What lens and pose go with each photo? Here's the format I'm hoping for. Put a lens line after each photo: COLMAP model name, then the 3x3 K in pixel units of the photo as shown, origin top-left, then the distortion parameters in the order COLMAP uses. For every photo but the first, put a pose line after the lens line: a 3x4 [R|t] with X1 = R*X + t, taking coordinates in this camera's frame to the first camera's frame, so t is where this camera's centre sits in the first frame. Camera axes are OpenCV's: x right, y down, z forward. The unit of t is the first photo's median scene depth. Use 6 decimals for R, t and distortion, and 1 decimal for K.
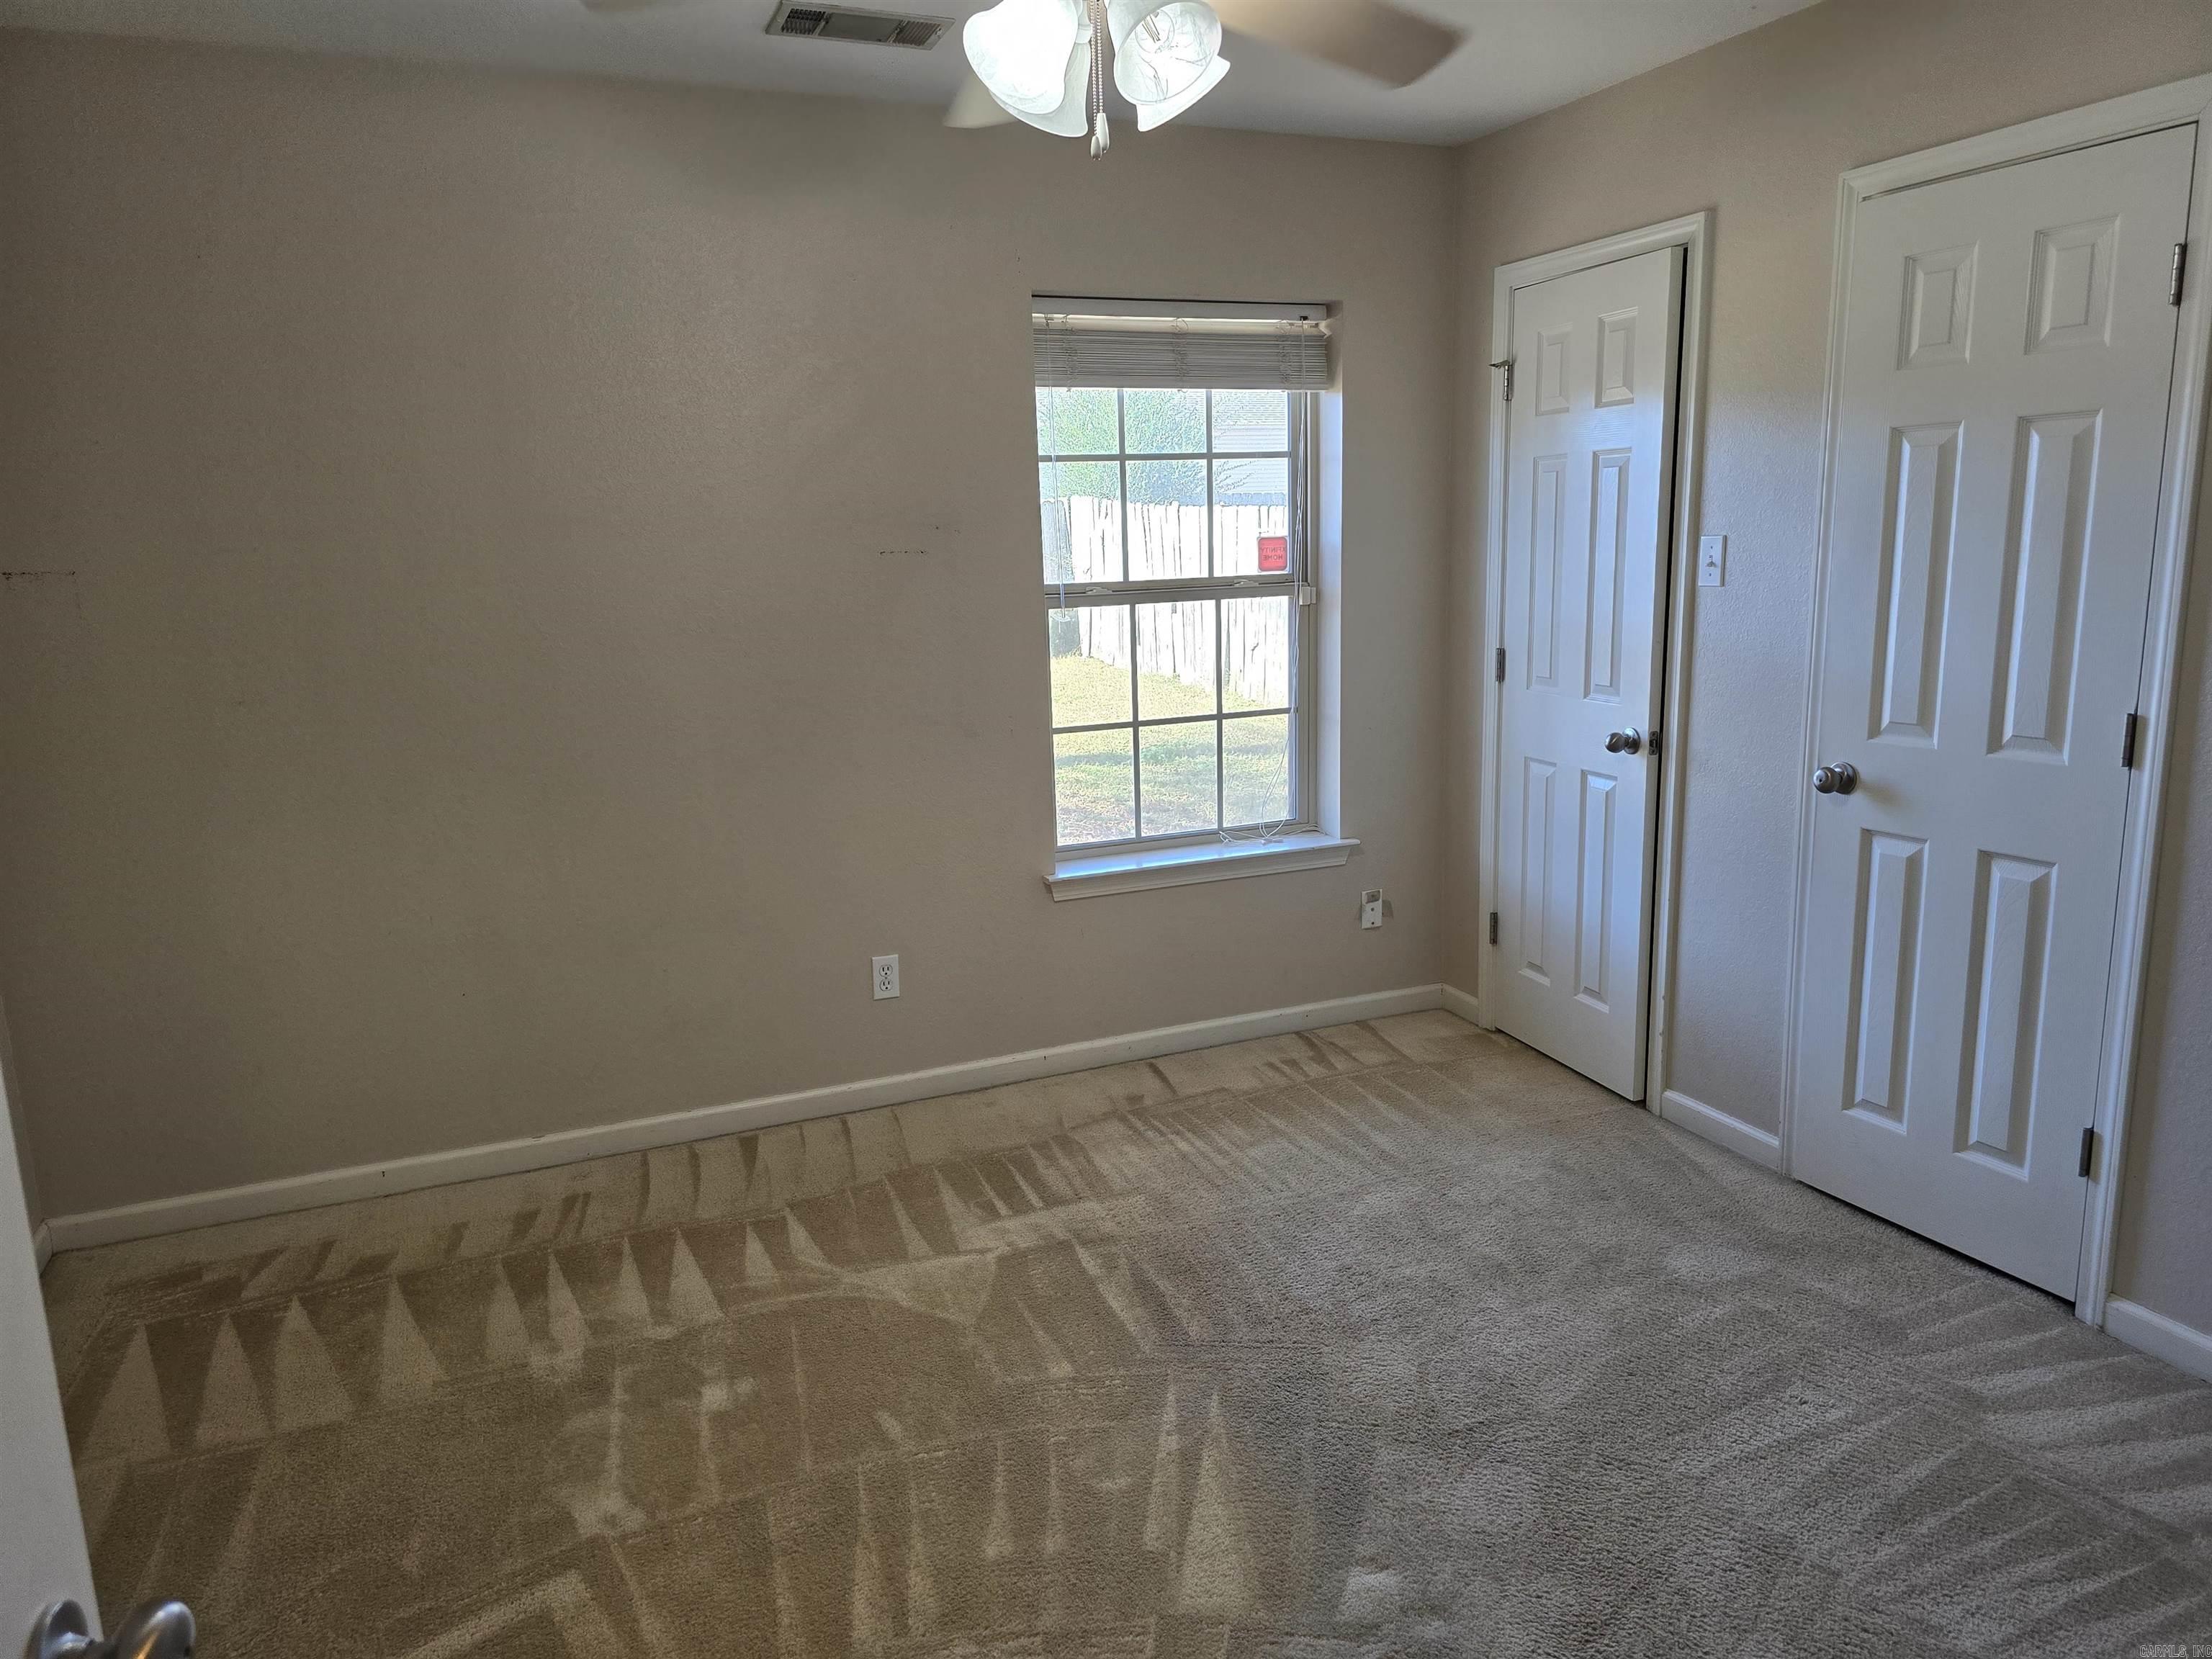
lens RADIAL K [[1492.2, 0, 1105.0], [0, 1492.2, 828.7], [0, 0, 1]] dist [0.006360, 0.003320]
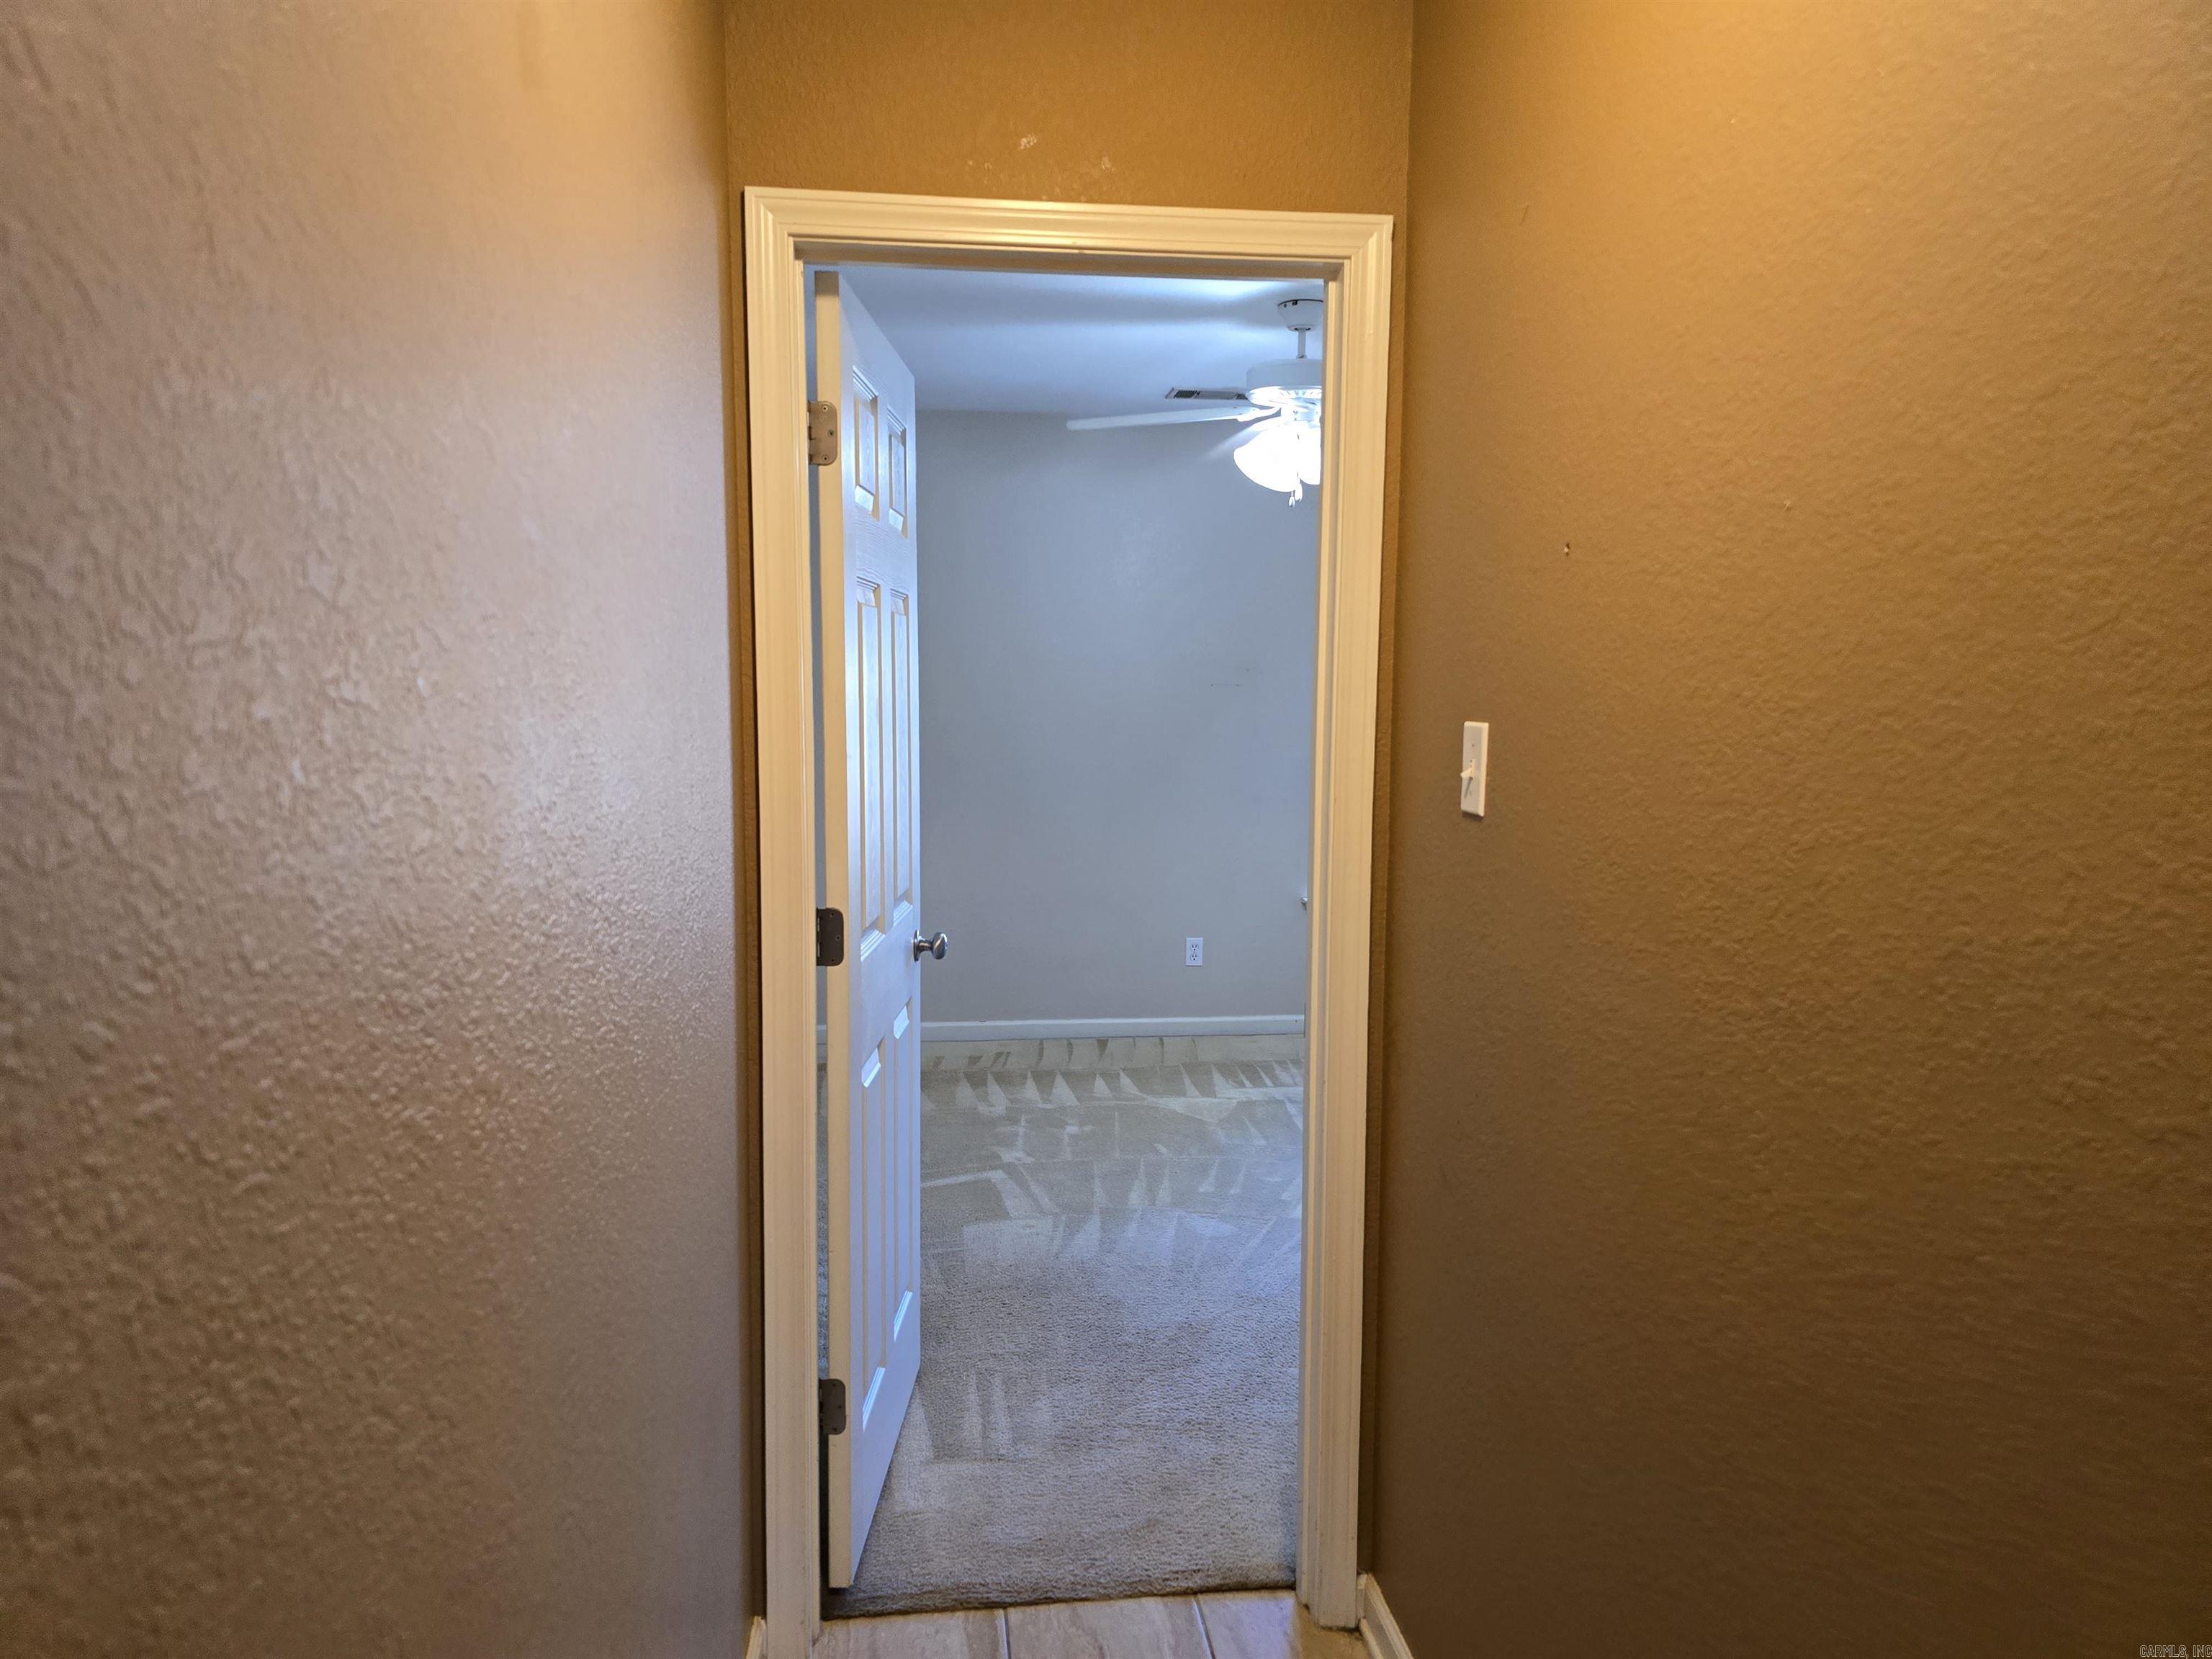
lens RADIAL K [[1492.2, 0, 1106.3], [0, 1492.2, 827.0], [0, 0, 1]] dist [0.006360, 0.003320]
pose [[0.964666, 0.054193, -0.257841, 0.202175], [-0.079084, 0.993051, -0.087158, 0.138530], [0.251326, 0.104469, 0.962248, -0.692024]]
